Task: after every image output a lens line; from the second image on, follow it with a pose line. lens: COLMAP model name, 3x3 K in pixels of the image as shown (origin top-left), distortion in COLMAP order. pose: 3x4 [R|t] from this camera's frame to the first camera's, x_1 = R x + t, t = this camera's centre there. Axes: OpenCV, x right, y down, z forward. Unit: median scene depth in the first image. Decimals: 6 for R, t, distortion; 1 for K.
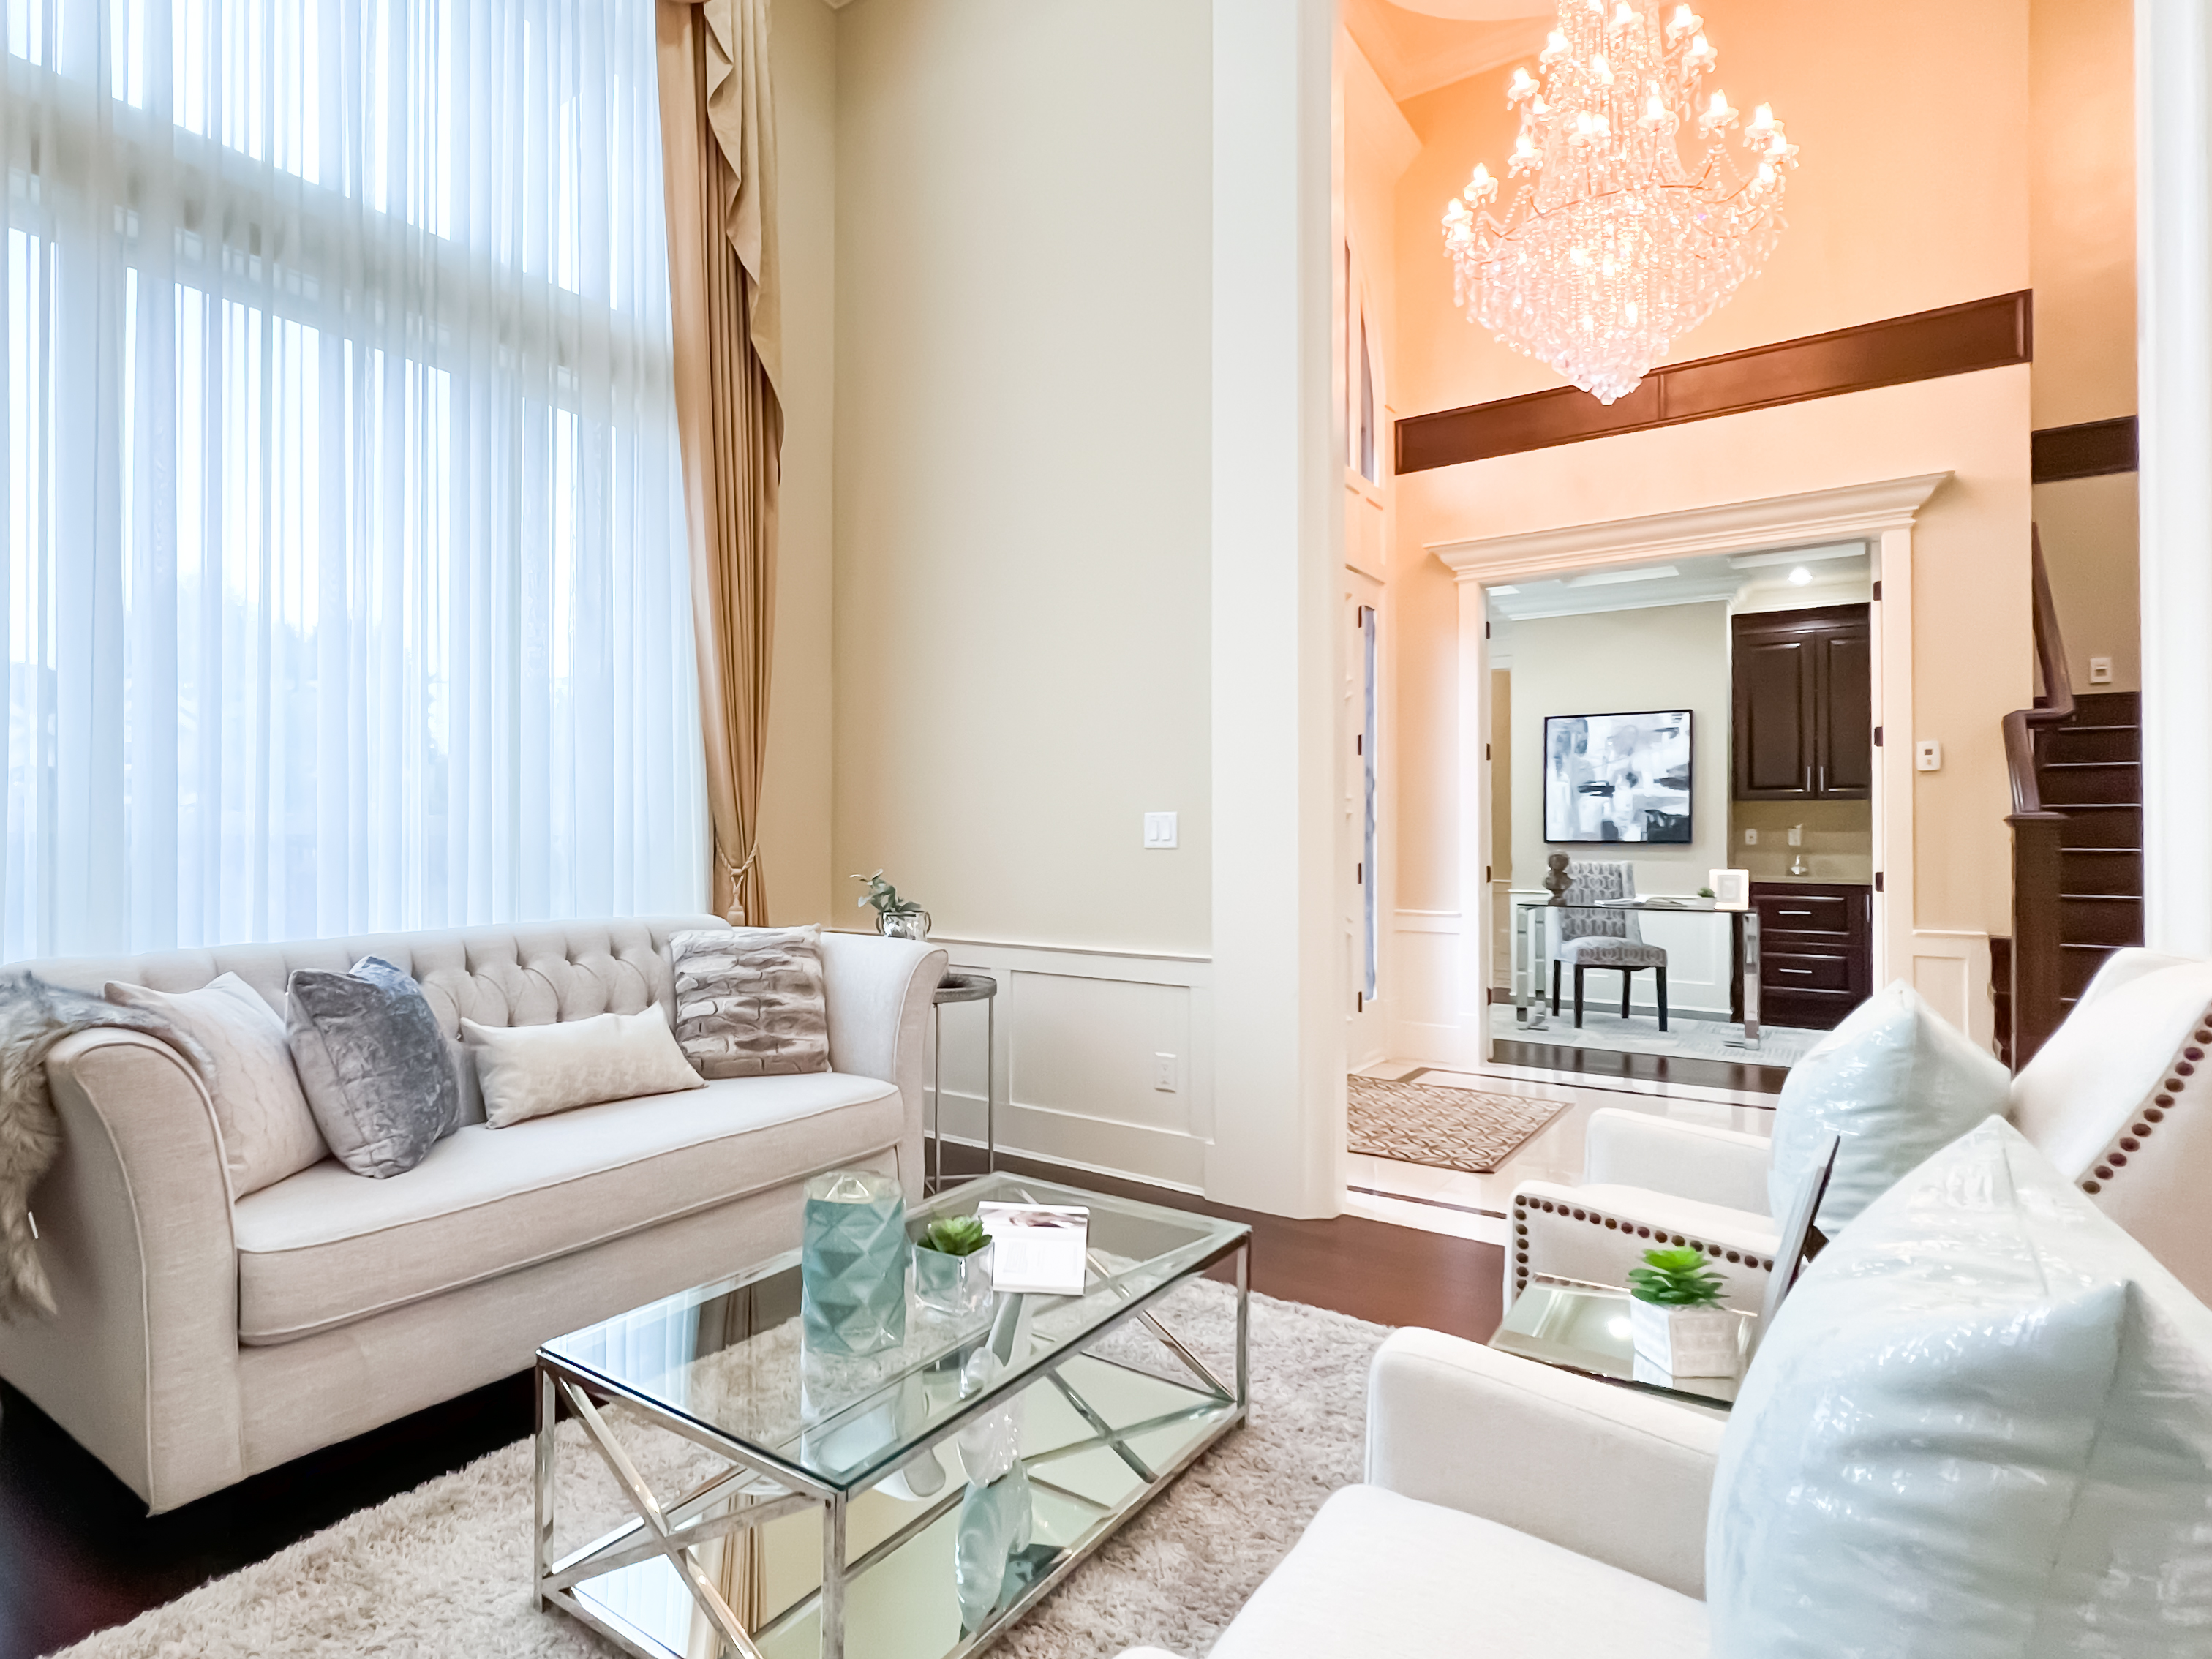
lens RADIAL K [[1222.7, 0, 883.9], [0, 1222.7, 842.4], [0, 0, 1]] dist [-0.018233, 0.000344]
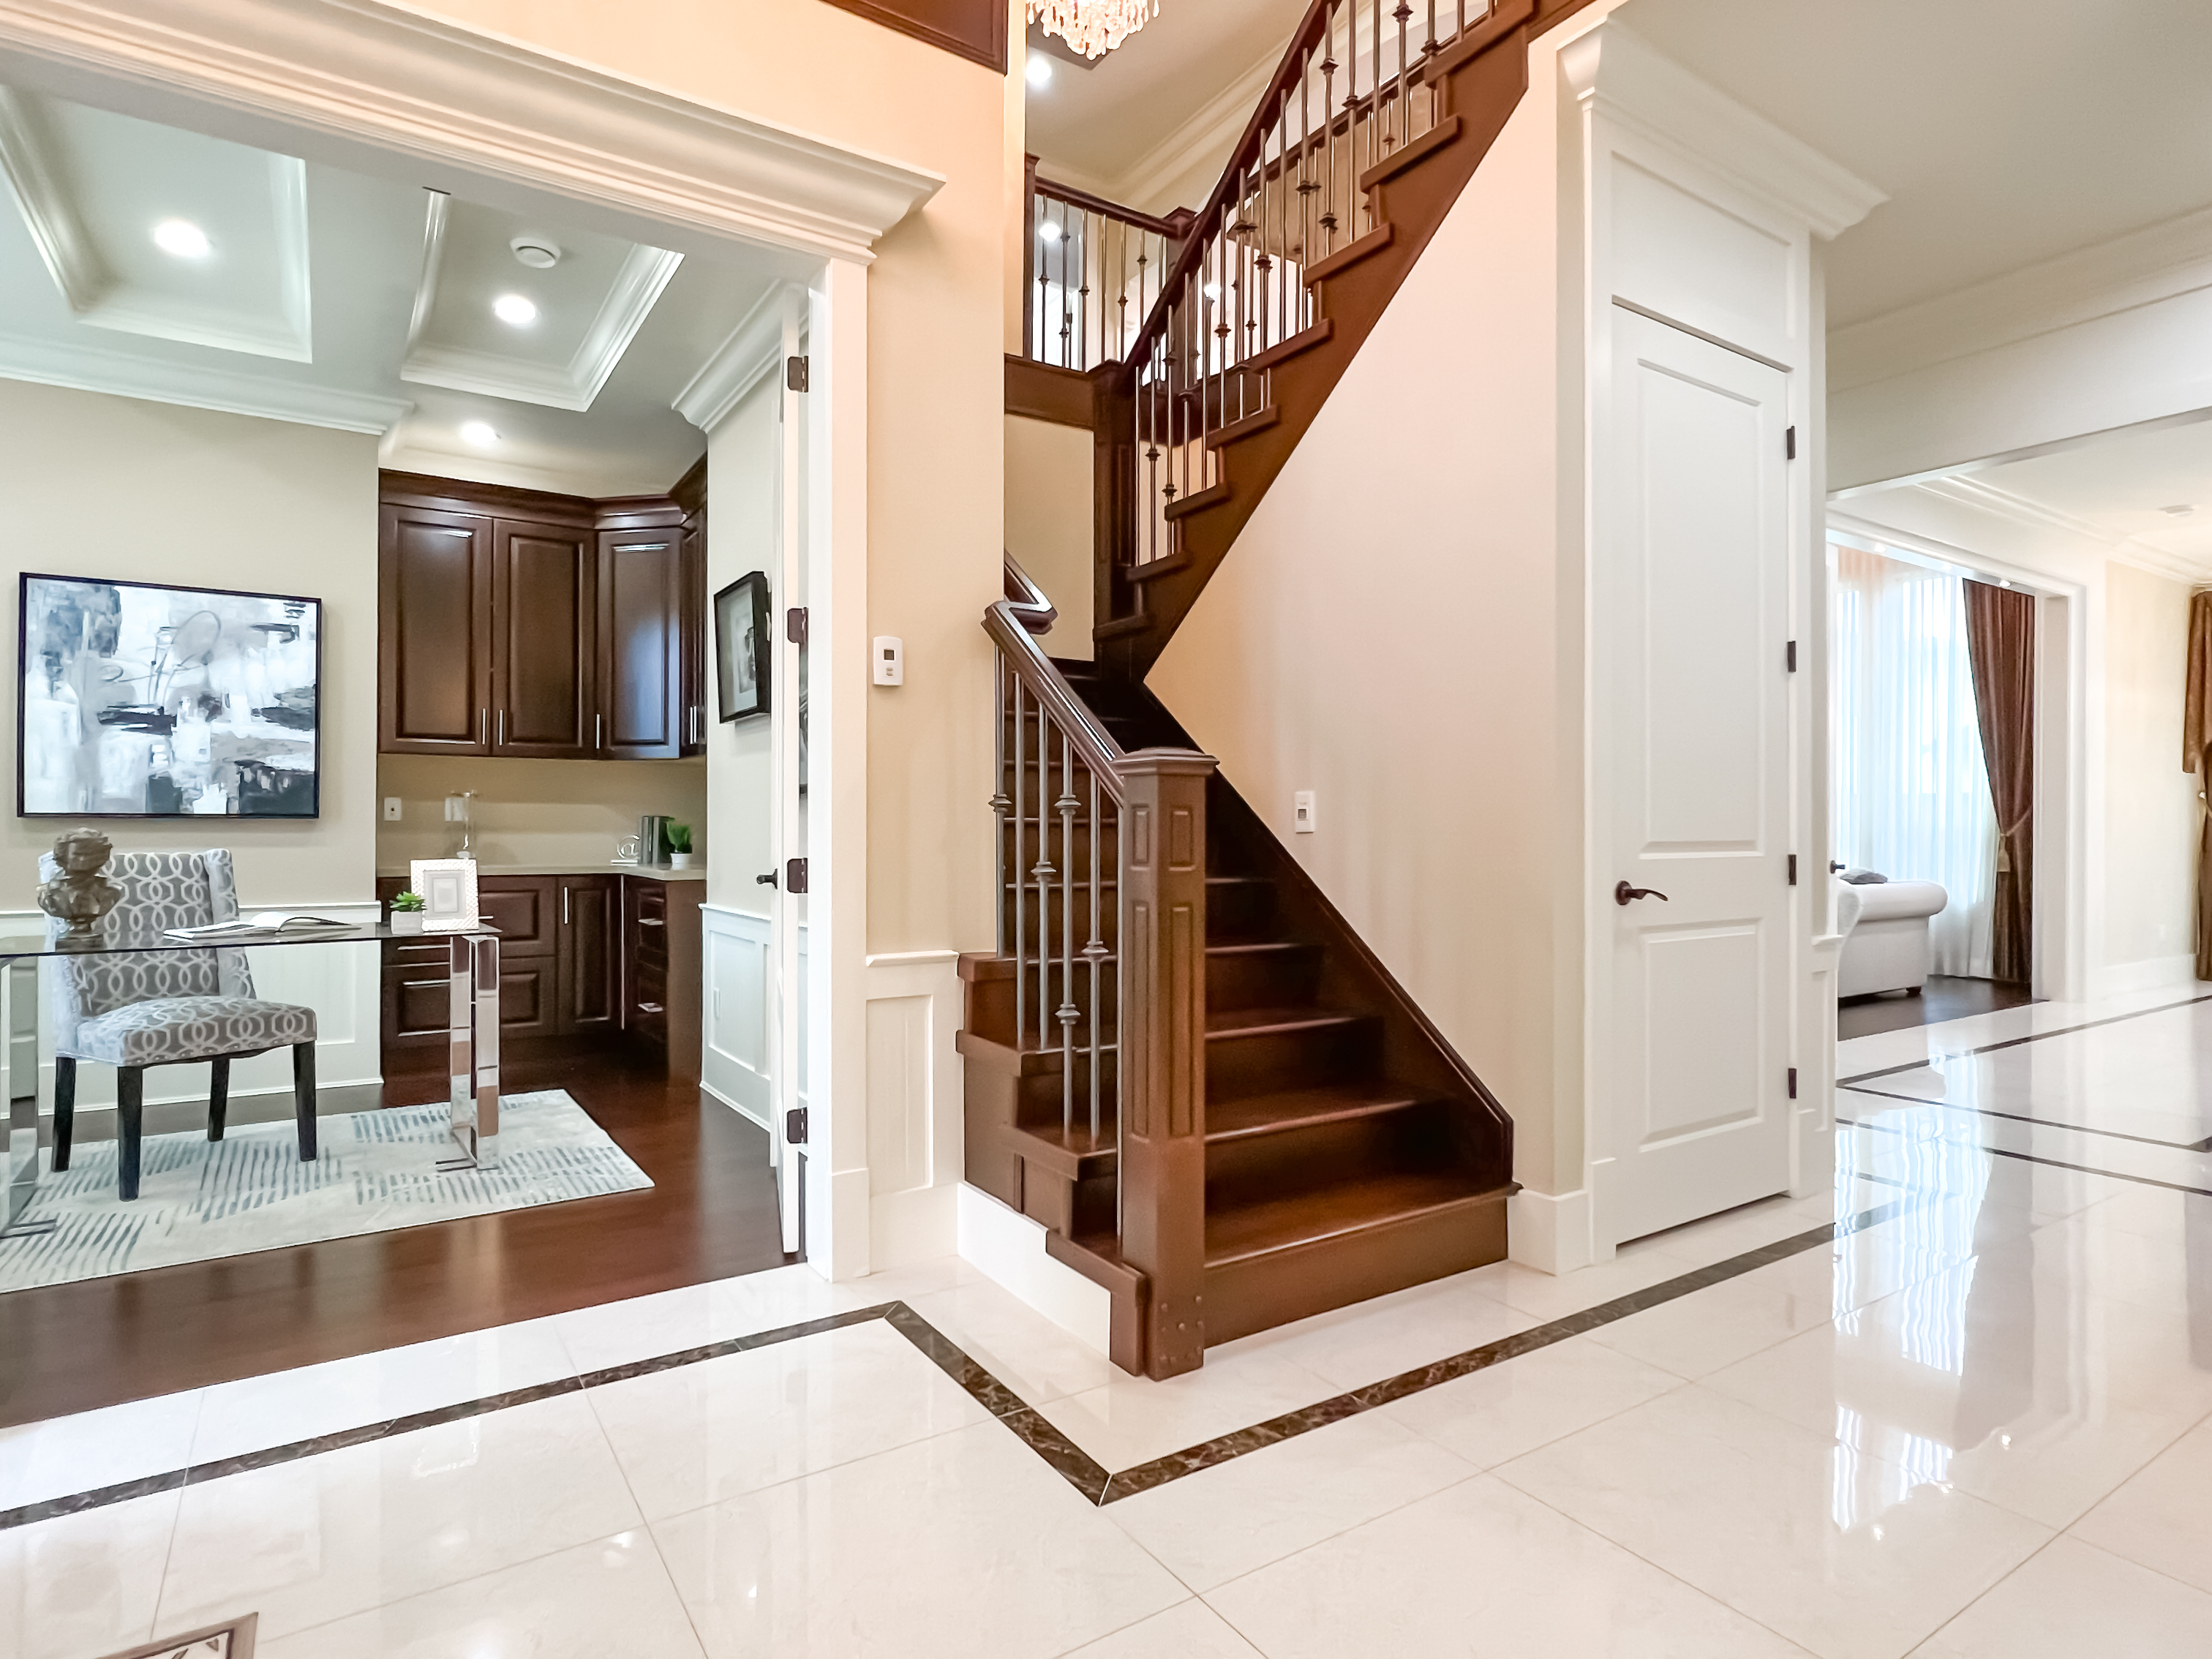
lens RADIAL K [[1195.8, 0, 1181.9], [0, 1195.8, 800.9], [0, 0, 1]] dist [0.000165, 0.000461]
pose [[0.266989, 0.014380, 0.963592, 0.198938], [0.005318, 0.999851, -0.016395, 0.004569], [-0.963685, 0.009502, 0.266873, 0.415887]]
